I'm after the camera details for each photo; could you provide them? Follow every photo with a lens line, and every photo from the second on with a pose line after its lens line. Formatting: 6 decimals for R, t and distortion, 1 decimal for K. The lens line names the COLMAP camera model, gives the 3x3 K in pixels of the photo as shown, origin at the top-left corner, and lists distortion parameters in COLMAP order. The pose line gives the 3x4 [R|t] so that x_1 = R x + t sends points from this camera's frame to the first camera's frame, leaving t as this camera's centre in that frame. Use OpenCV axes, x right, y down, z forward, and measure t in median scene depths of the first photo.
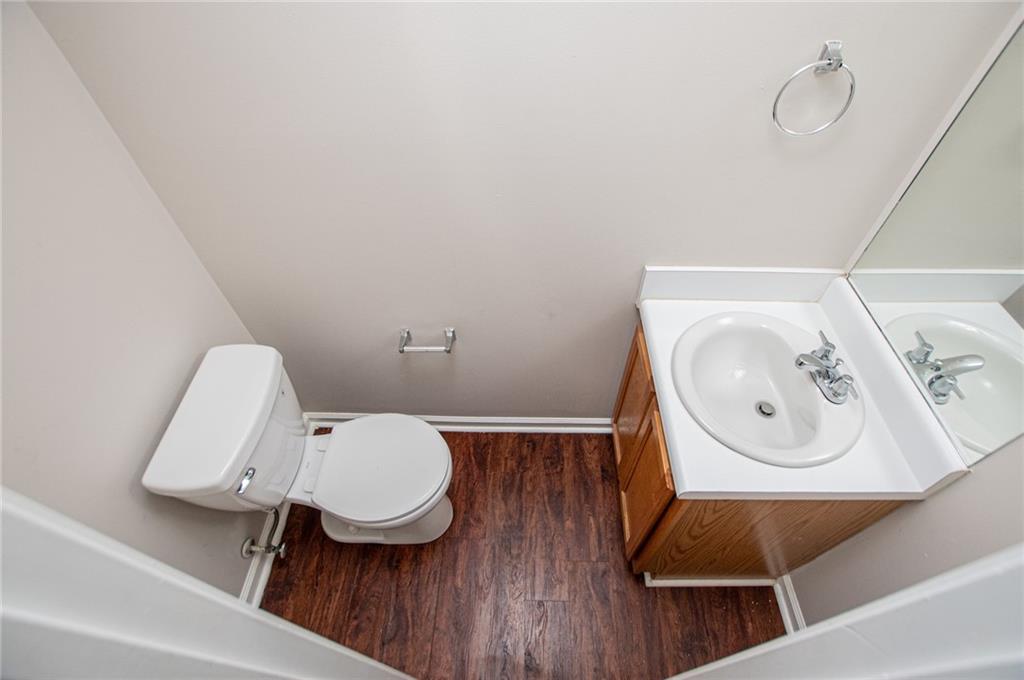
lens RADIAL K [[450.1, 0, 518.8], [0, 450.1, 340.6], [0, 0, 1]] dist [-0.025153, 0.000213]
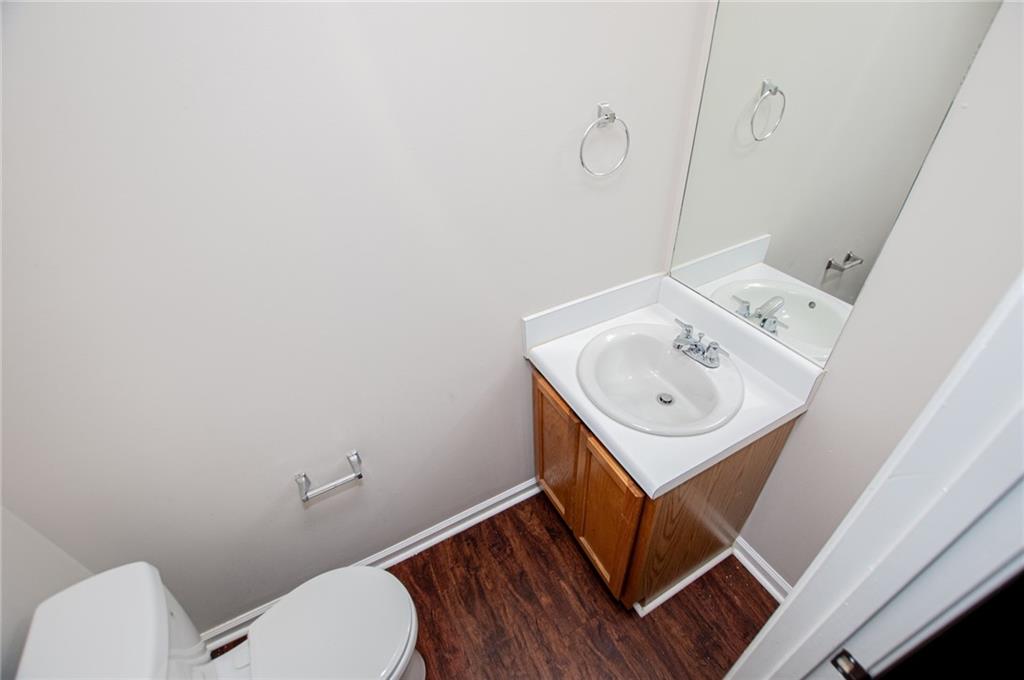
lens RADIAL K [[444.9, 0, 514.6], [0, 444.9, 345.9], [0, 0, 1]] dist [-0.023214, 0.000174]
pose [[0.872401, -0.323084, 0.366787, -0.120103], [0.392005, 0.910705, -0.130188, 0.022185], [-0.291973, 0.257359, 0.921150, 0.031791]]
